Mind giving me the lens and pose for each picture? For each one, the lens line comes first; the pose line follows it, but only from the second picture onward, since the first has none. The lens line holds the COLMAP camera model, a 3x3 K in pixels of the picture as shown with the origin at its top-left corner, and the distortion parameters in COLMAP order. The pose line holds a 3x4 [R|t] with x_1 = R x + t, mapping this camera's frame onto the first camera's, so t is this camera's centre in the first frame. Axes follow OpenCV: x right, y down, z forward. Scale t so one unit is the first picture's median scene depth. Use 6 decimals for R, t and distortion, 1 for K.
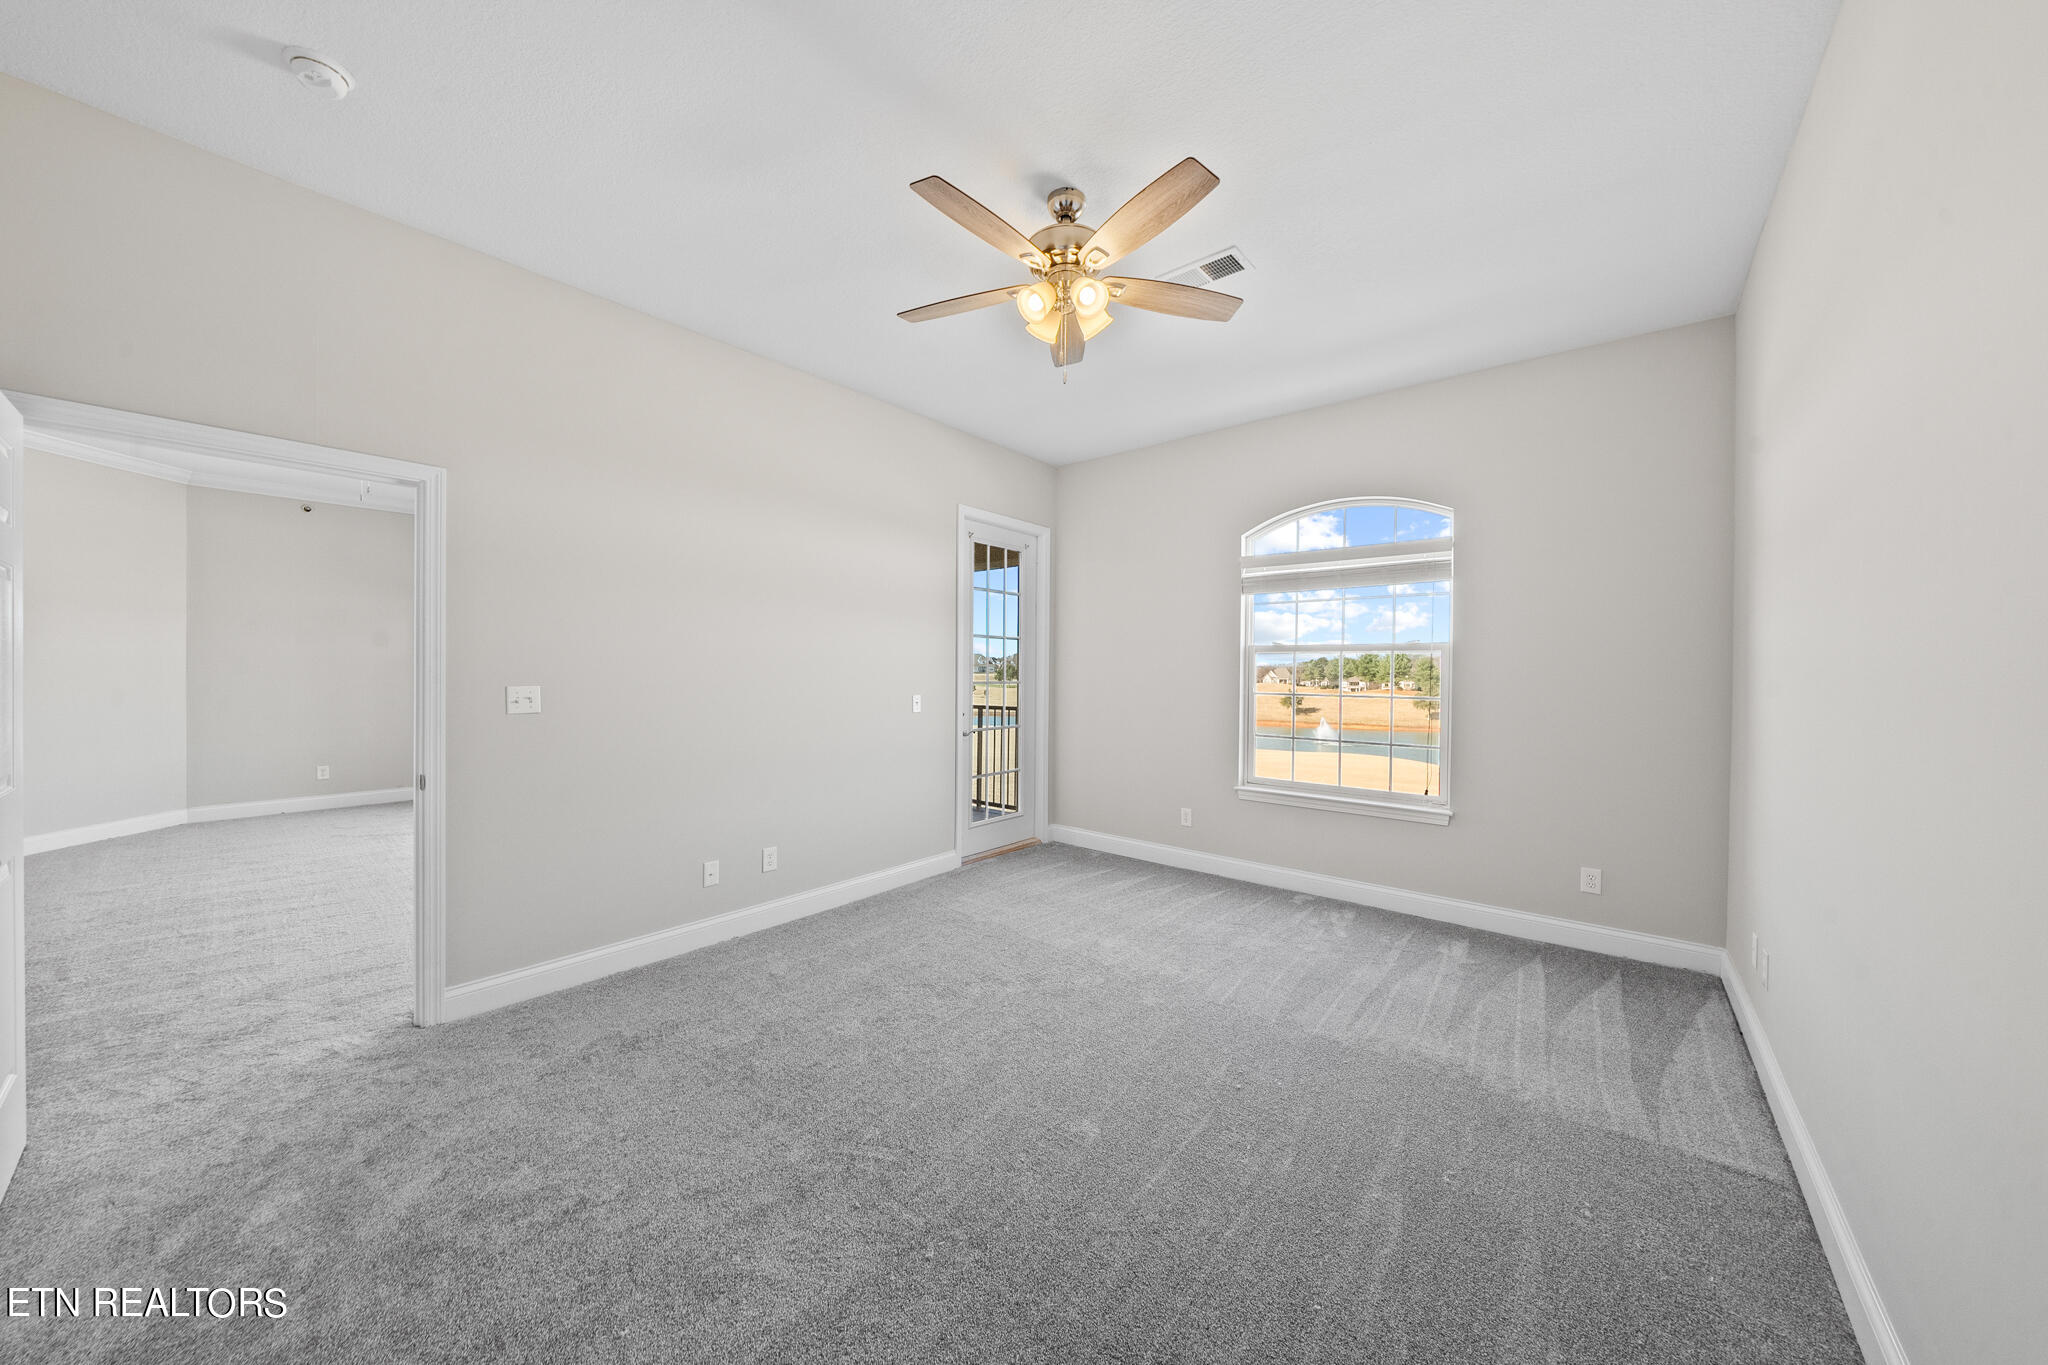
lens RADIAL K [[700.0, 0, 1024.0], [0, 700.0, 682.5], [0, 0, 1]] dist [-0.002022, -0.000141]
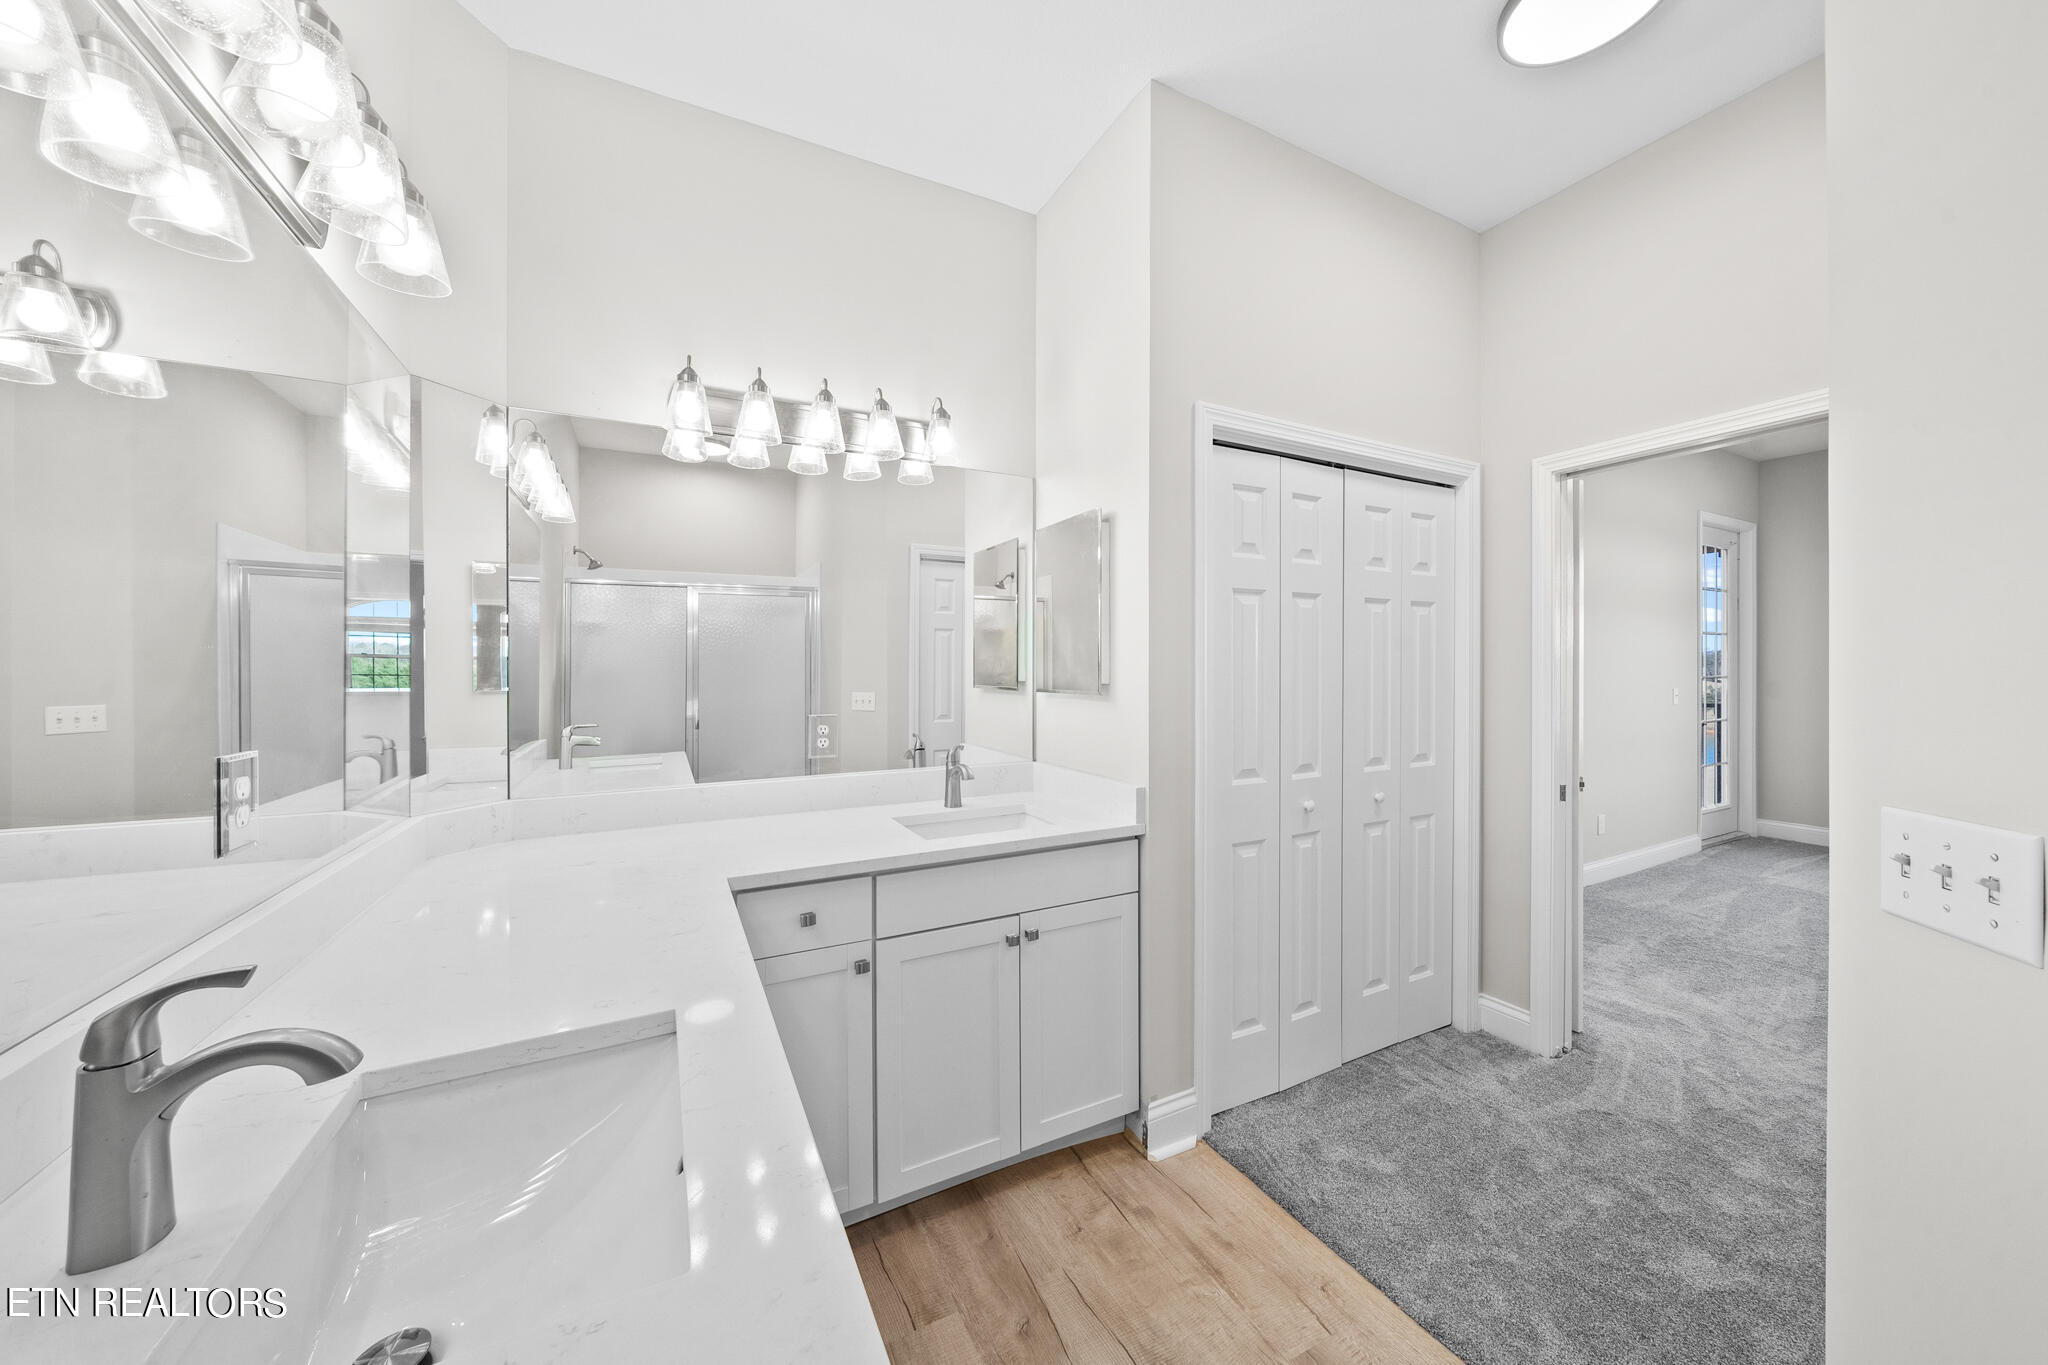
lens RADIAL K [[700.0, 0, 1024.0], [0, 700.0, 682.5], [0, 0, 1]] dist [-0.002022, -0.000141]
pose [[0.918149, -0.011172, -0.396078, -0.619651], [0.010096, 0.999938, -0.004801, 0.002393], [0.396107, 0.000409, 0.918204, -0.389753]]
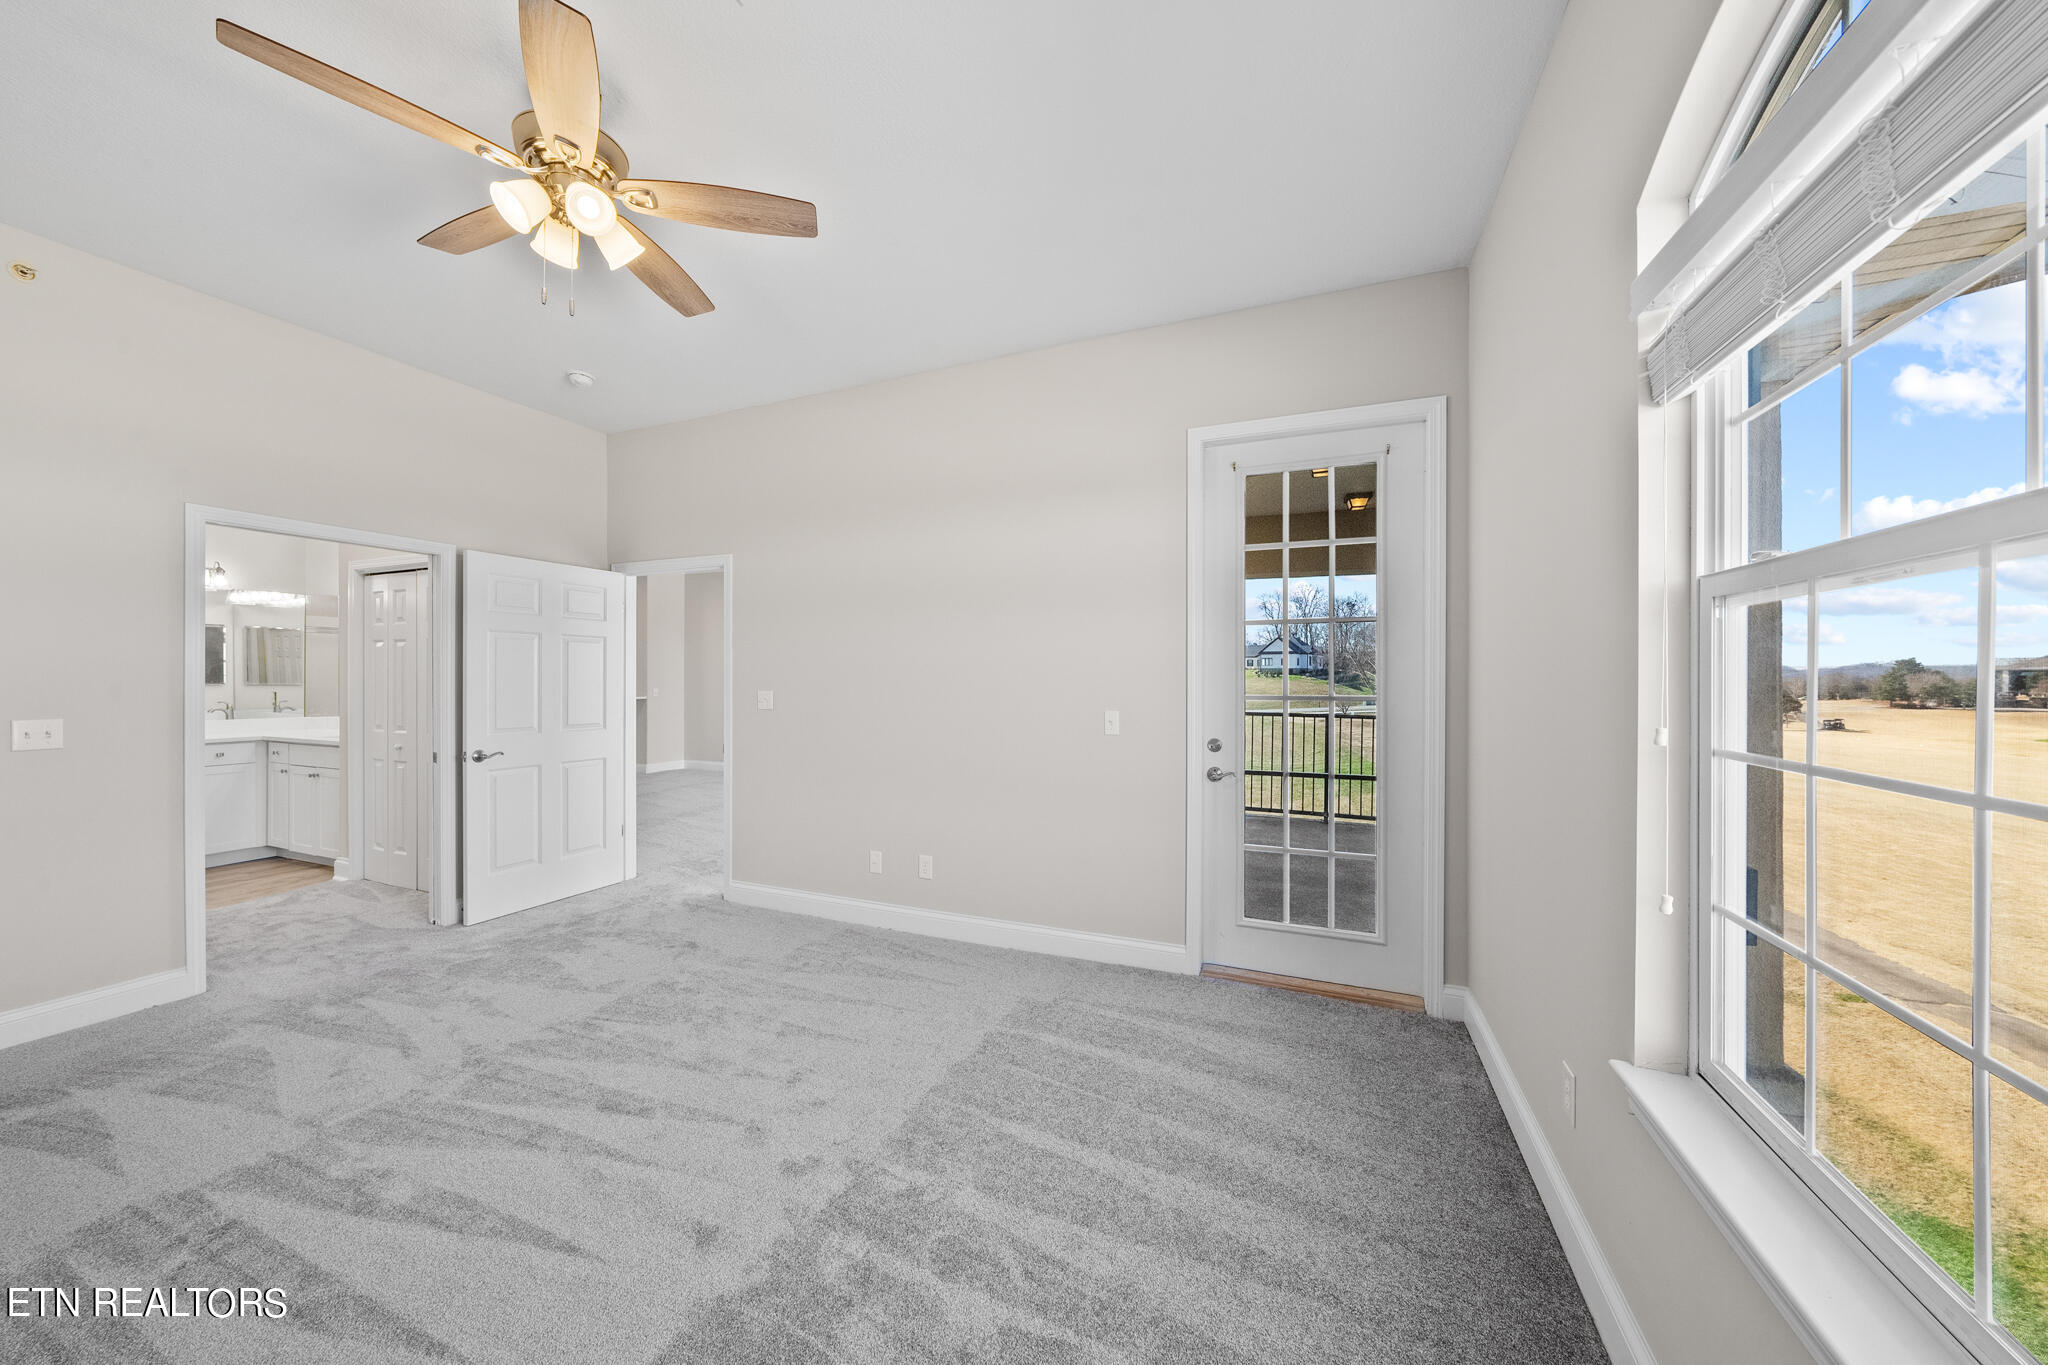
lens RADIAL K [[702.0, 0, 1030.8], [0, 702.0, 679.8], [0, 0, 1]] dist [-0.000919, -0.006041]
pose [[0.286351, -0.010615, -0.958066, 0.504293], [-0.015346, 0.999760, -0.015663, -0.002126], [0.958002, 0.019187, 0.286119, 0.661292]]
